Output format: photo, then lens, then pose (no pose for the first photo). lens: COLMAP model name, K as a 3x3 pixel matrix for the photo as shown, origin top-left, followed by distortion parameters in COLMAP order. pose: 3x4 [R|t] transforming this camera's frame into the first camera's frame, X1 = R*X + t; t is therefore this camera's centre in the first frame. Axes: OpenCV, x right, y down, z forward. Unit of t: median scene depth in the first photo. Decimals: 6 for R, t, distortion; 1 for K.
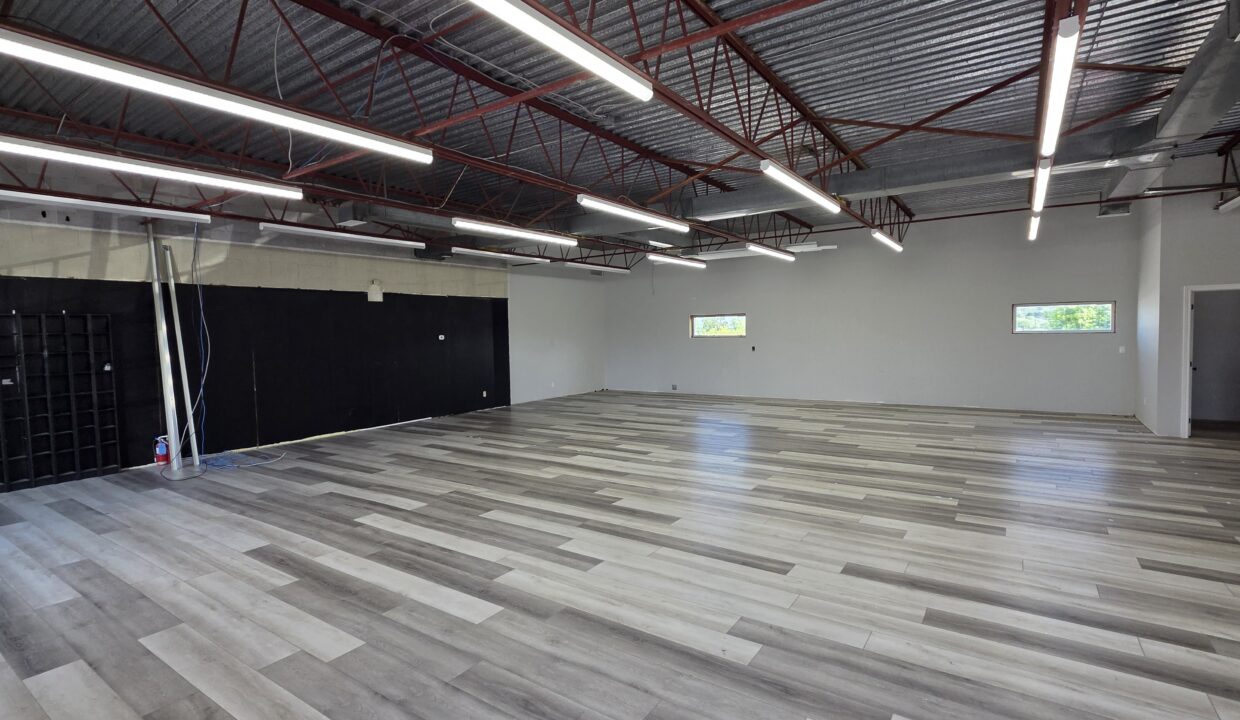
lens RADIAL K [[585.3, 0, 620.0], [0, 585.3, 360.0], [0, 0, 1]] dist [0.000506, 0.000107]
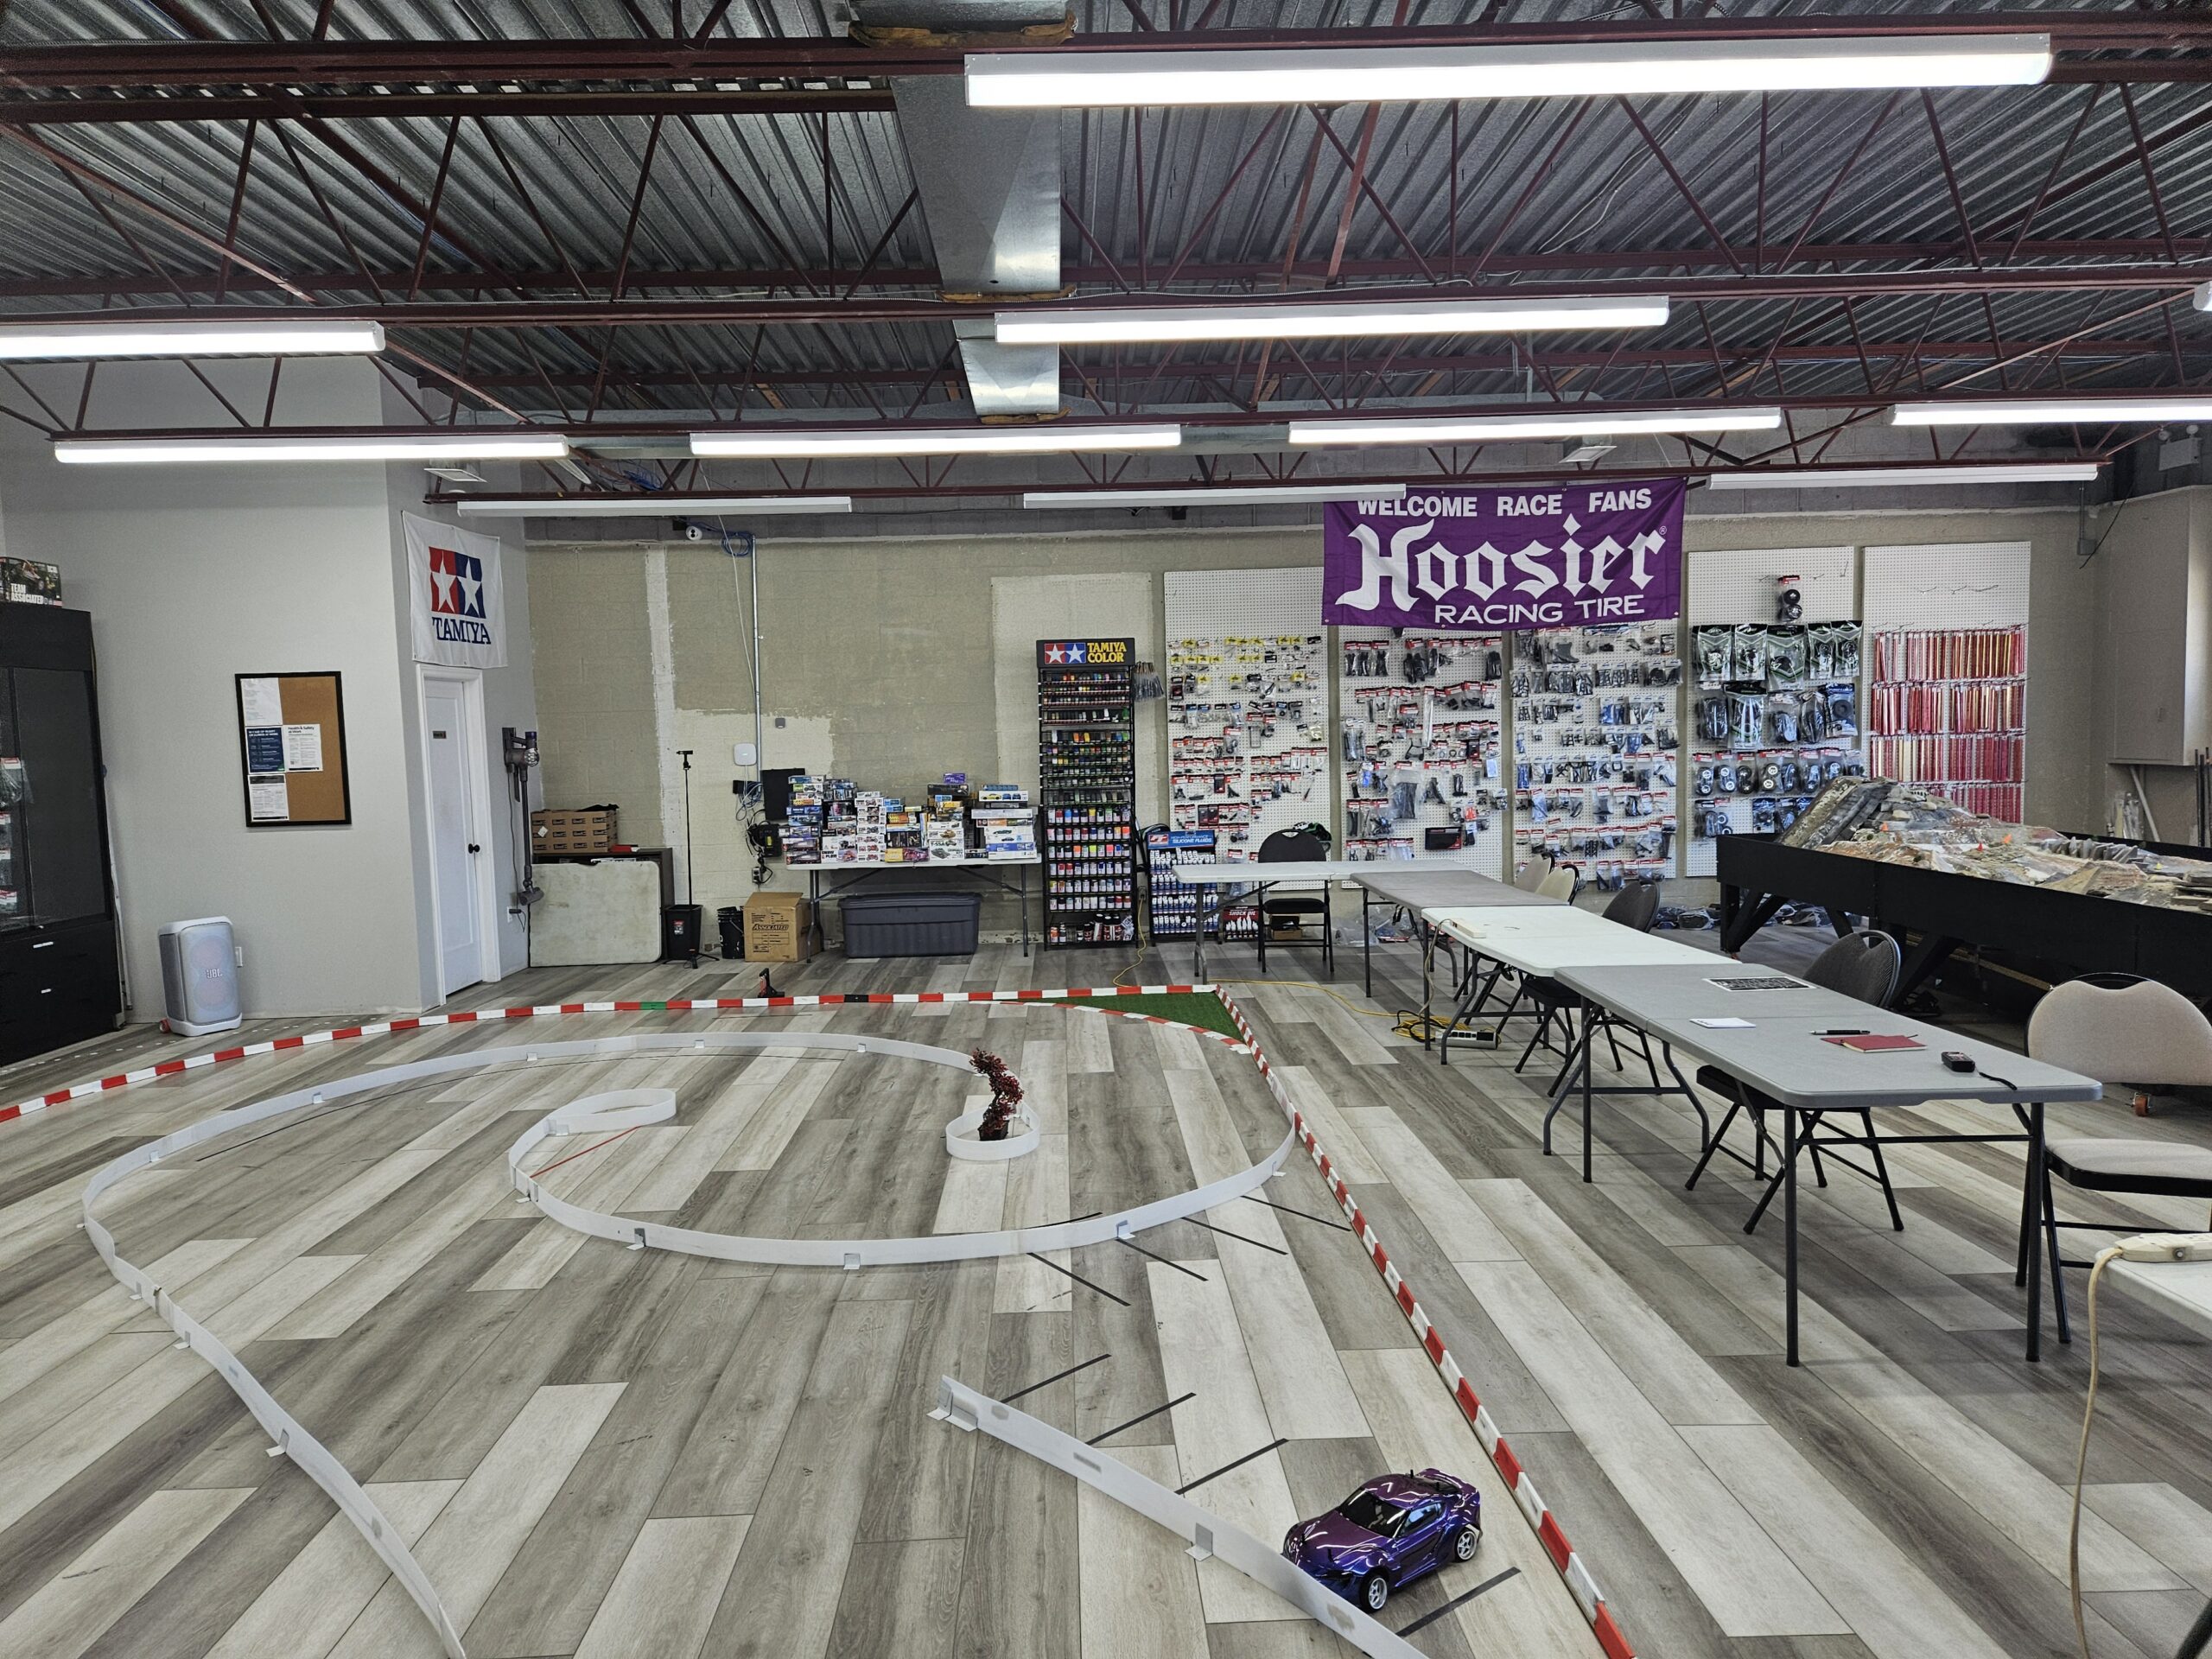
lens RADIAL K [[1472.5, 0, 1085.0], [0, 1472.5, 844.6], [0, 0, 1]] dist [0.090037, -0.084938]
pose [[-0.578671, -0.027317, 0.815104, -0.229392], [0.081153, 0.992550, 0.090877, -0.049570], [-0.811514, 0.118736, -0.572143, 1.156854]]
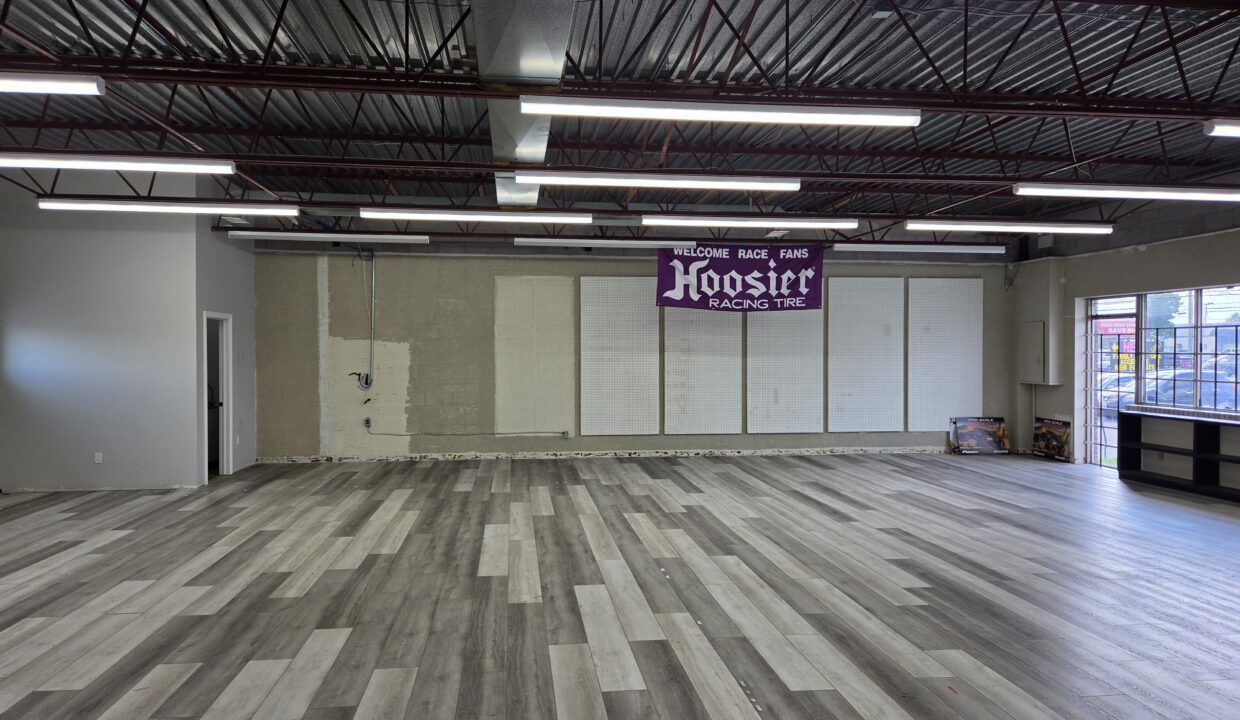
lens RADIAL K [[825.2, 0, 606.3], [0, 825.2, 359.7], [0, 0, 1]] dist [0.082486, -0.074434]
pose [[-0.654775, 0.012200, 0.755725, -0.345937], [0.051296, 0.998282, 0.028327, -0.054431], [-0.754081, 0.057314, -0.654276, 1.265788]]
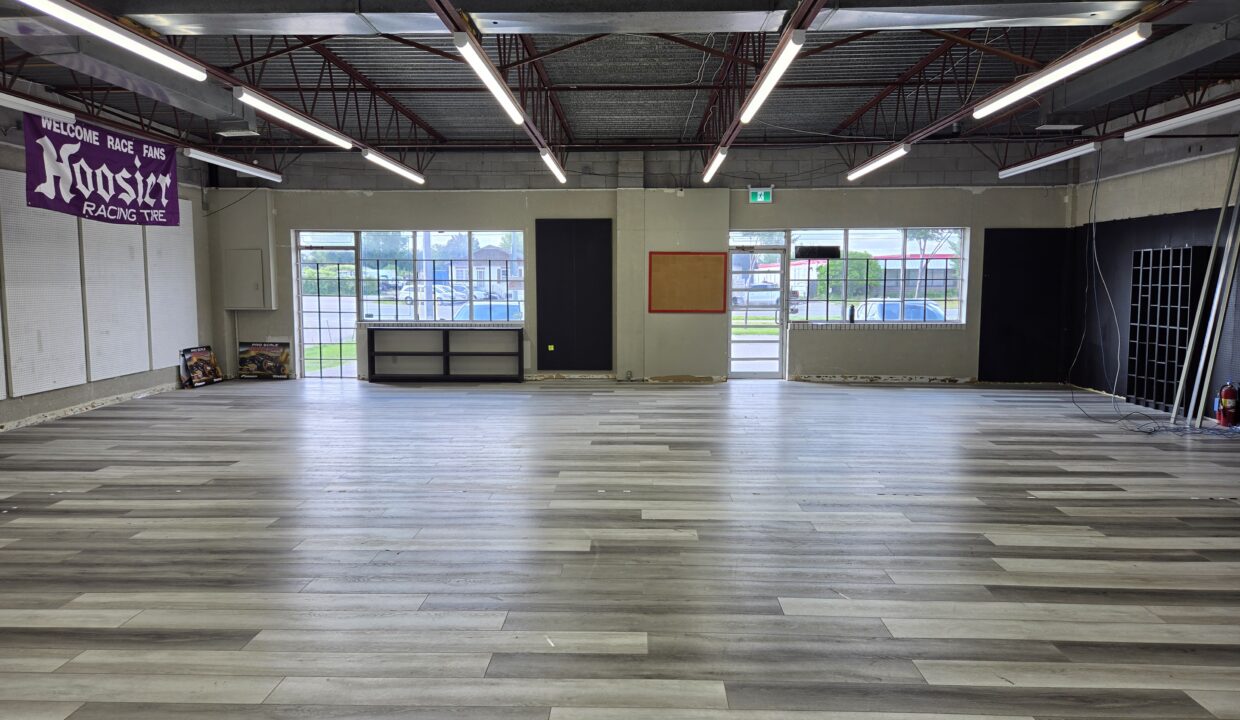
lens RADIAL K [[825.2, 0, 606.3], [0, 825.2, 359.7], [0, 0, 1]] dist [0.082486, -0.074434]
pose [[-0.846978, 0.075350, -0.526261, 0.532640], [-0.006644, 0.988327, 0.152202, -0.078228], [0.531586, 0.132408, -0.836591, 1.372707]]
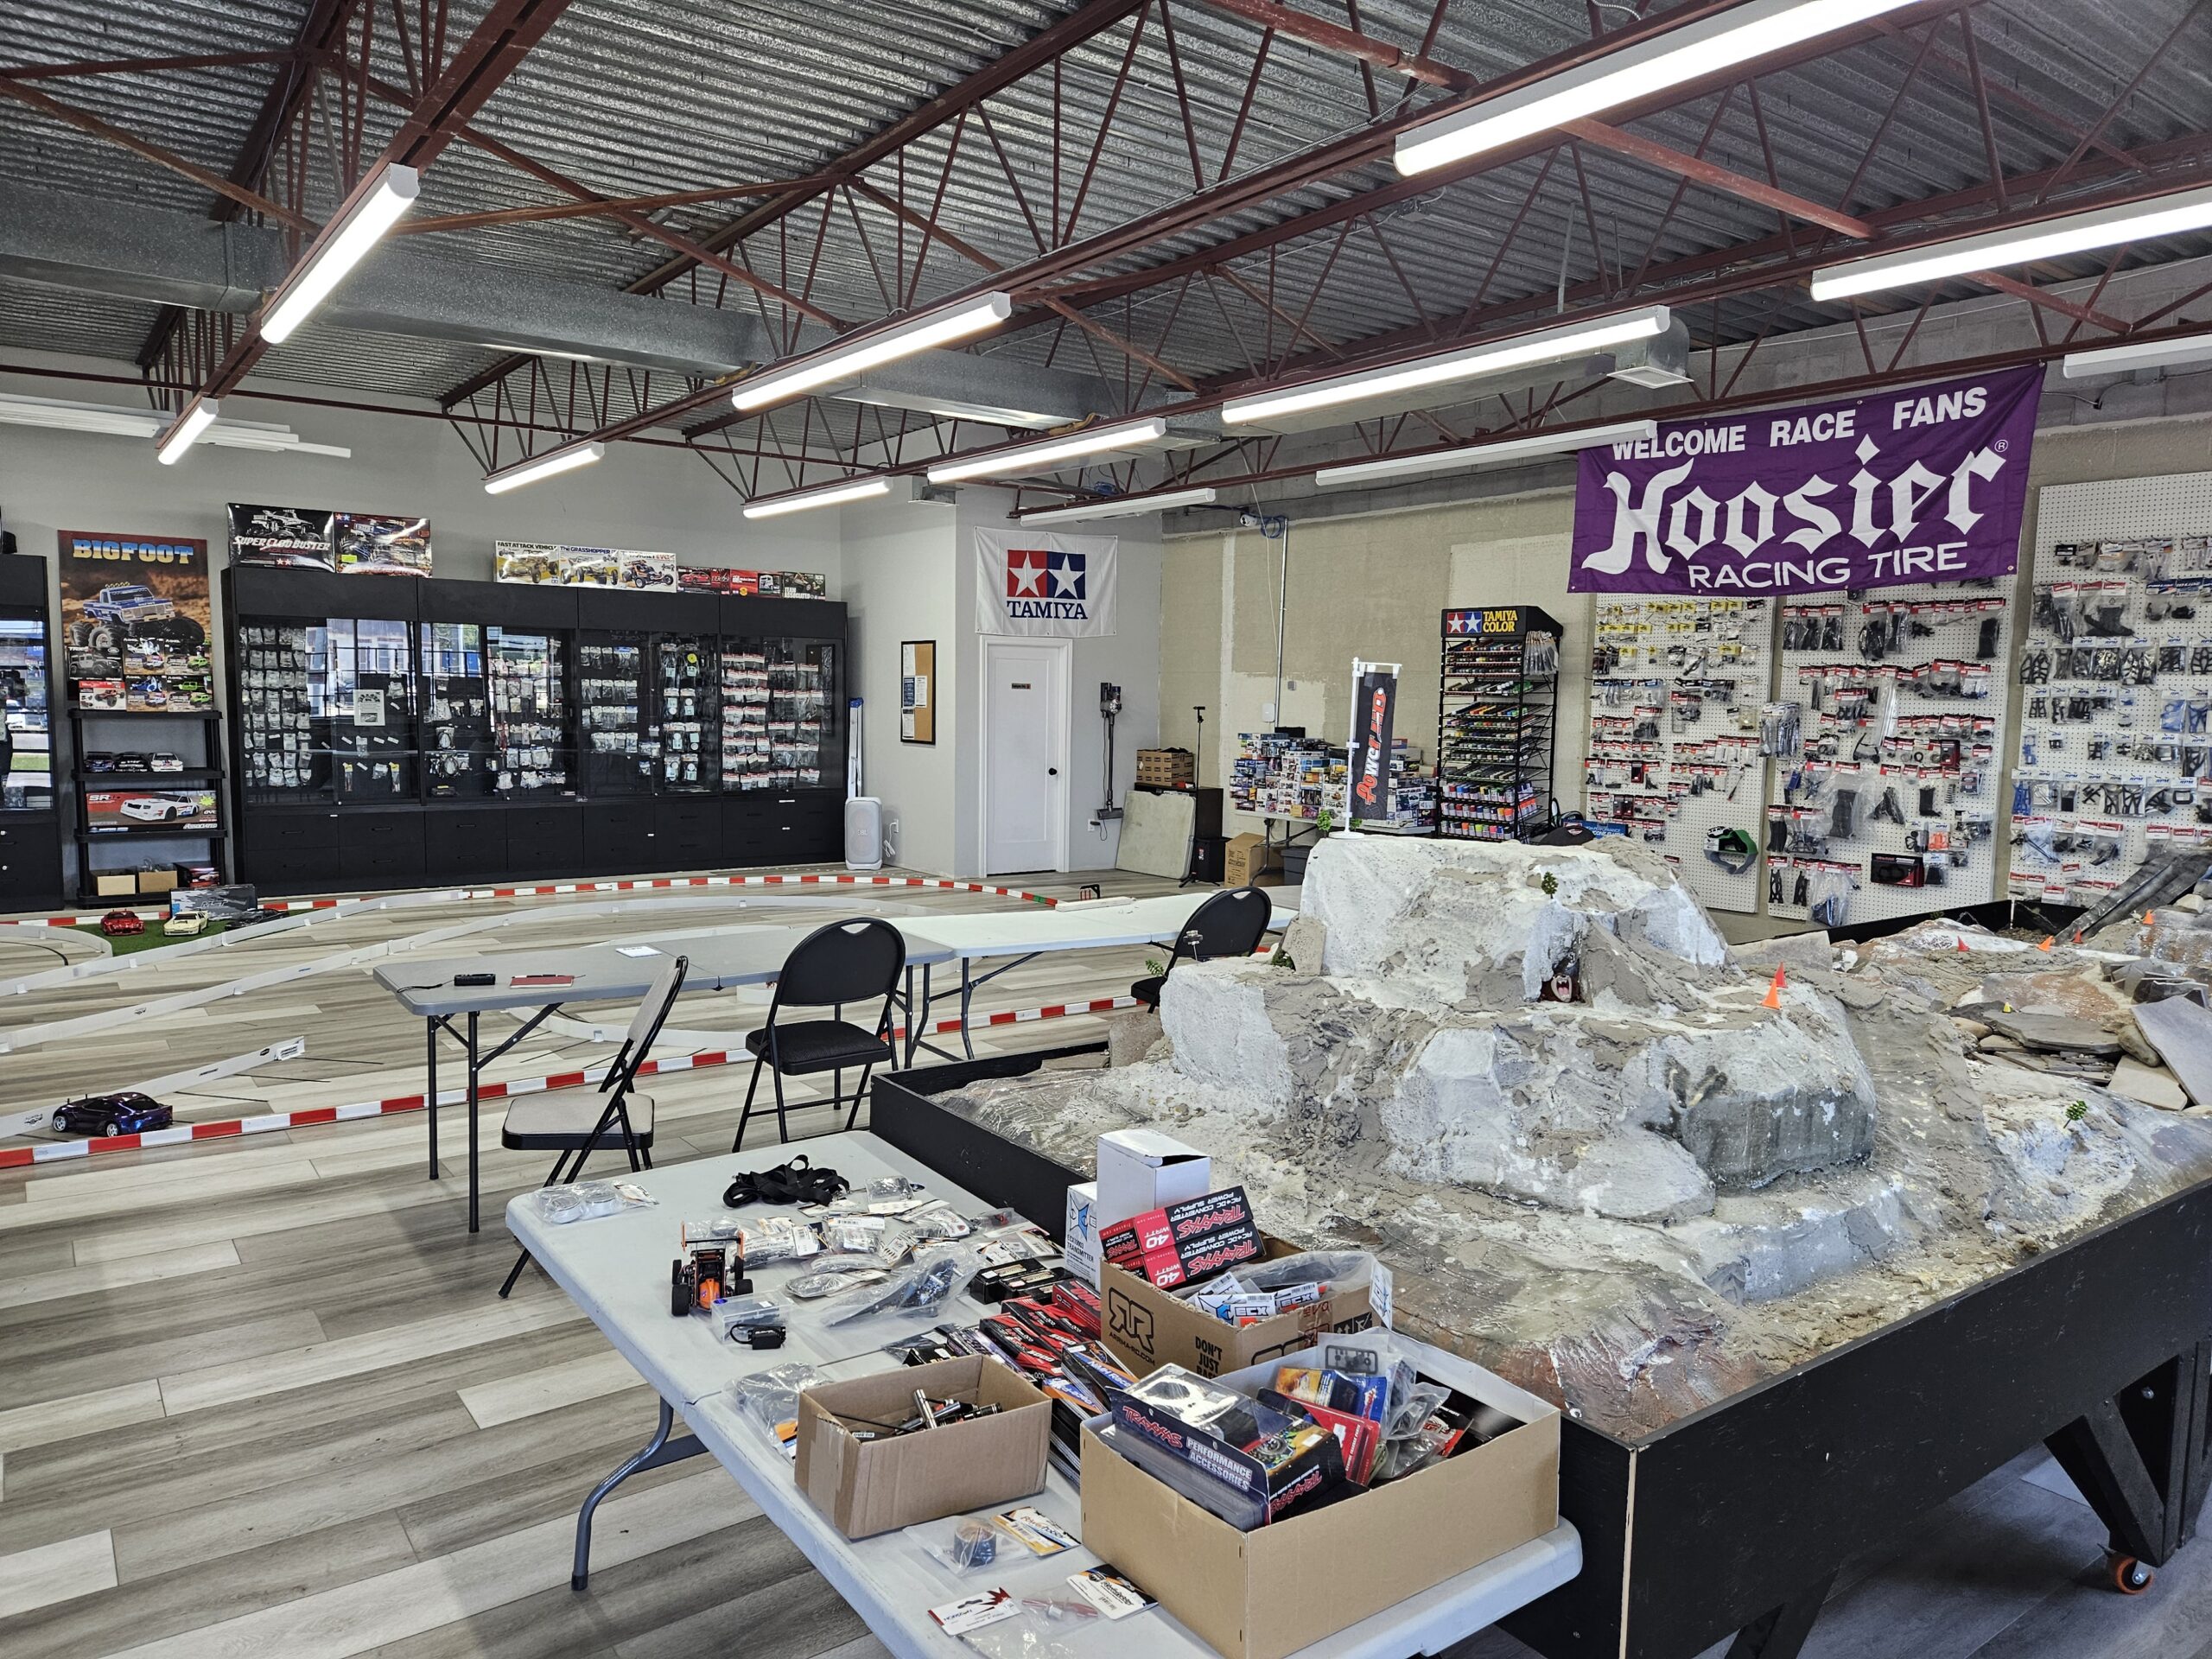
lens RADIAL K [[1472.5, 0, 1085.0], [0, 1472.5, 844.6], [0, 0, 1]] dist [0.090037, -0.084938]
pose [[0.338670, -0.072379, 0.938117, -0.450148], [0.024645, 0.997377, 0.068054, -0.008341], [-0.940582, 0.000072, 0.339566, 0.335376]]
